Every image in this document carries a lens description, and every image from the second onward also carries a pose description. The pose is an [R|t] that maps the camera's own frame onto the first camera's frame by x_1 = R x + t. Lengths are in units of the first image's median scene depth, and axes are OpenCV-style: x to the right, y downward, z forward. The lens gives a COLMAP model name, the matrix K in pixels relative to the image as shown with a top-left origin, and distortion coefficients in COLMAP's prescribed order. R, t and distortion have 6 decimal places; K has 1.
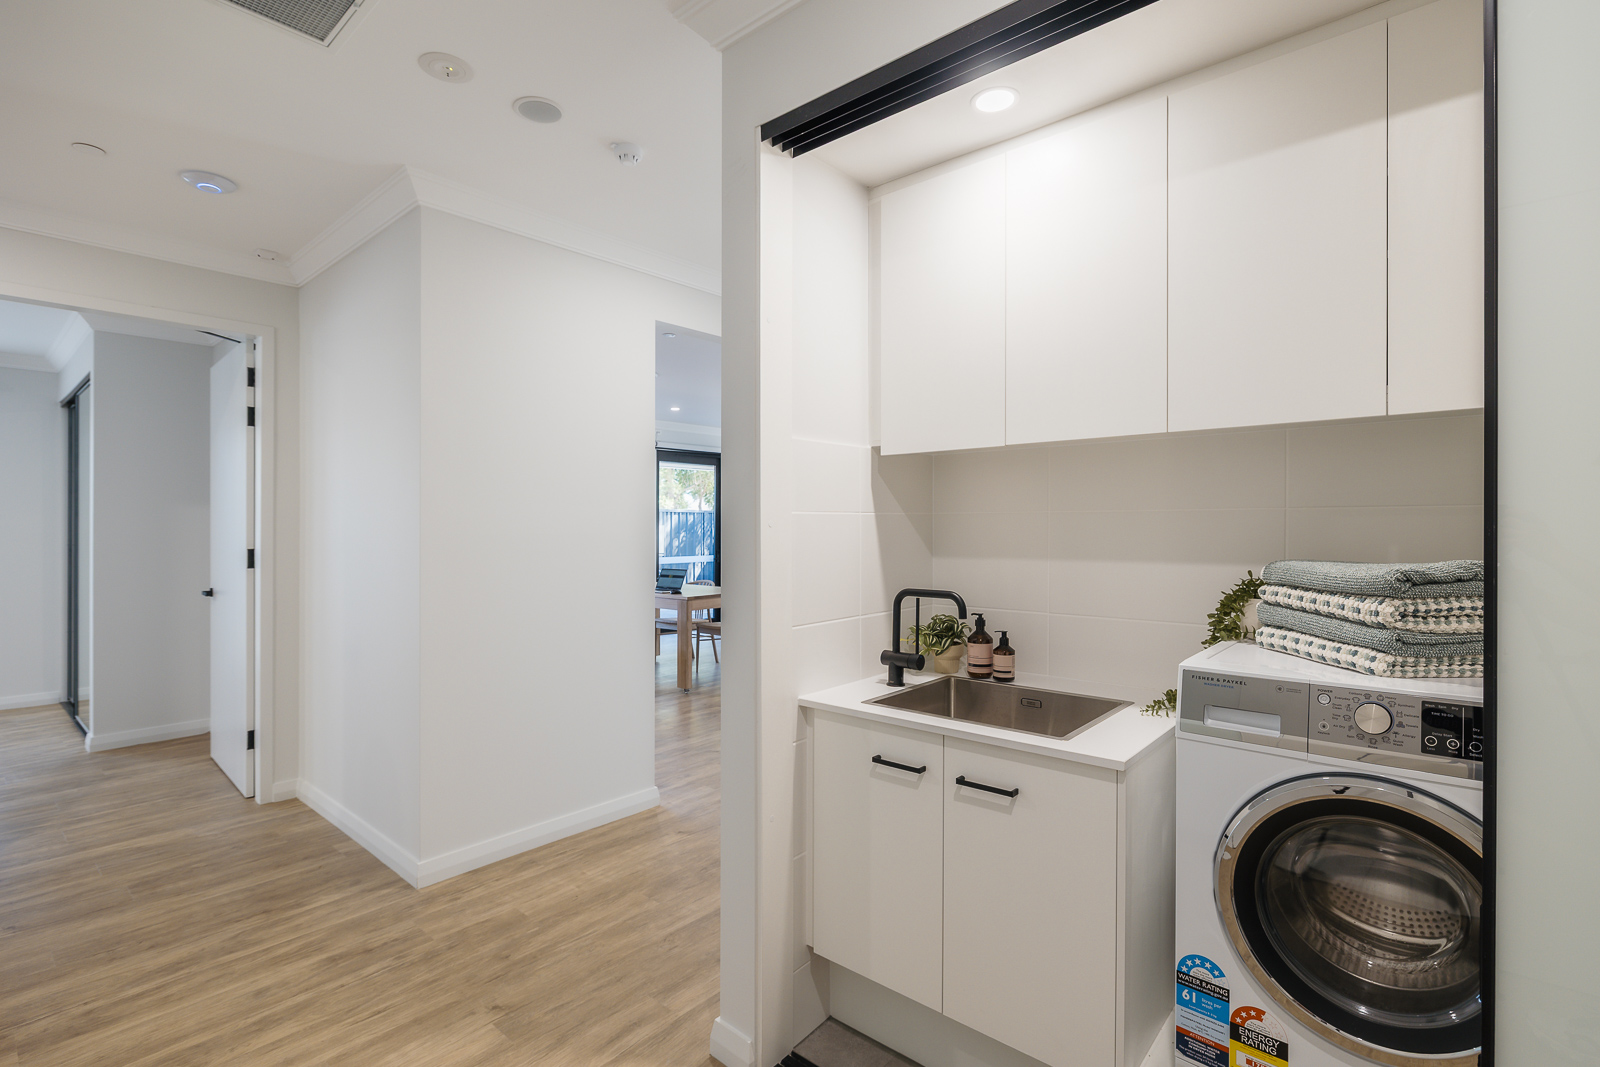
lens RADIAL K [[765.4, 0, 799.7], [0, 765.4, 532.1], [0, 0, 1]] dist [-0.000047, 0.000031]
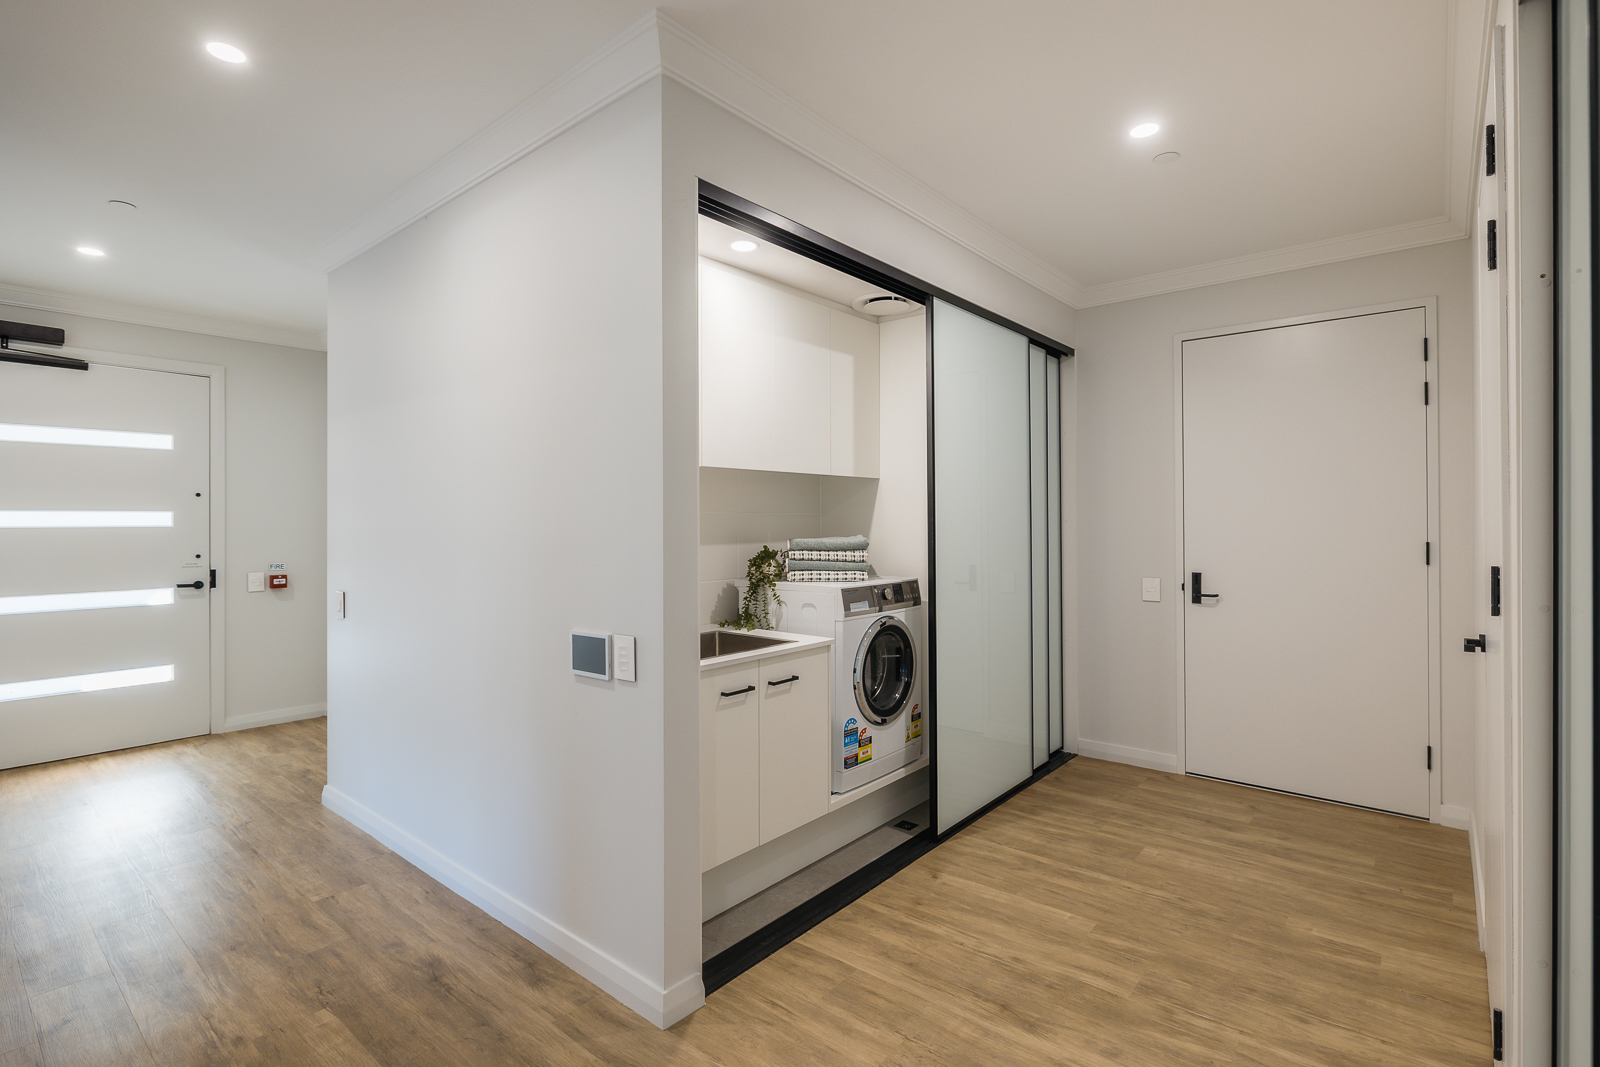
lens RADIAL K [[765.4, 0, 800.2], [0, 765.4, 532.1], [0, 0, 1]] dist [-0.000047, 0.000031]
pose [[-0.015944, -0.006513, 0.999852, -1.624991], [0.016222, 0.999845, 0.006772, 0.007943], [-0.999741, 0.016328, -0.015836, 1.157659]]
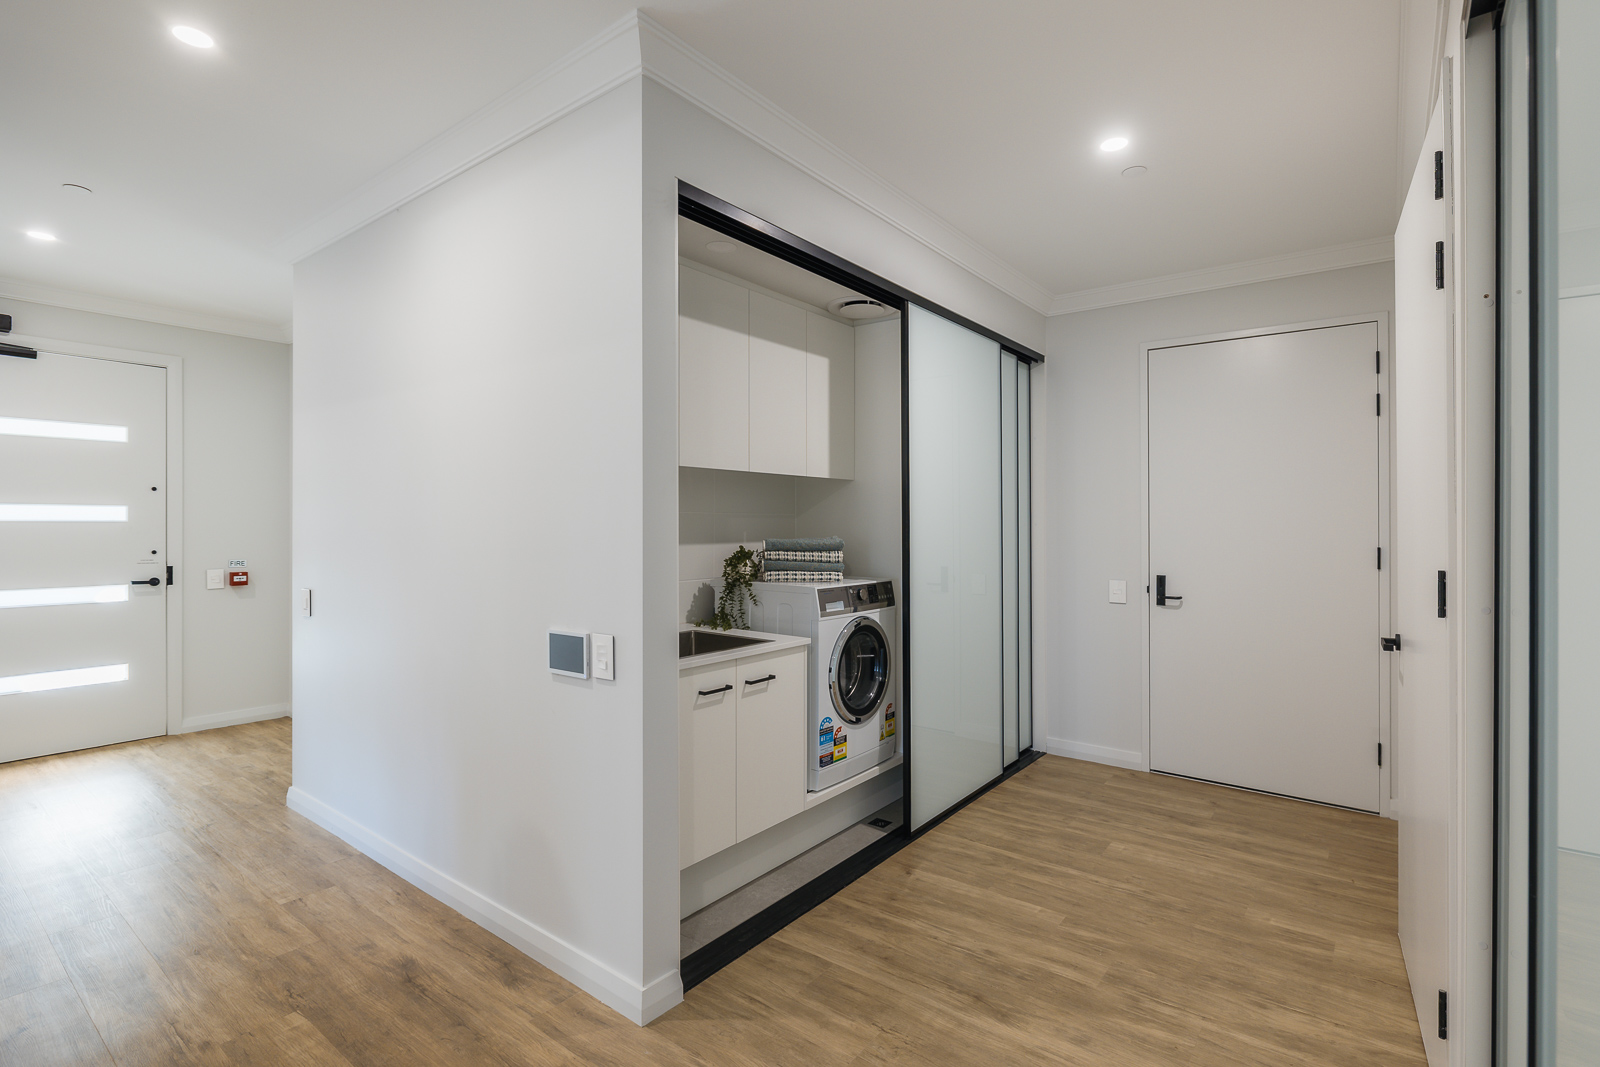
lens RADIAL K [[765.4, 0, 802.8], [0, 765.4, 529.2], [0, 0, 1]] dist [-0.000047, 0.000031]
pose [[-0.057976, -0.002142, 0.998316, -1.645096], [0.007379, 0.999969, 0.002574, 0.007889], [-0.998291, 0.007516, -0.057958, 1.177906]]
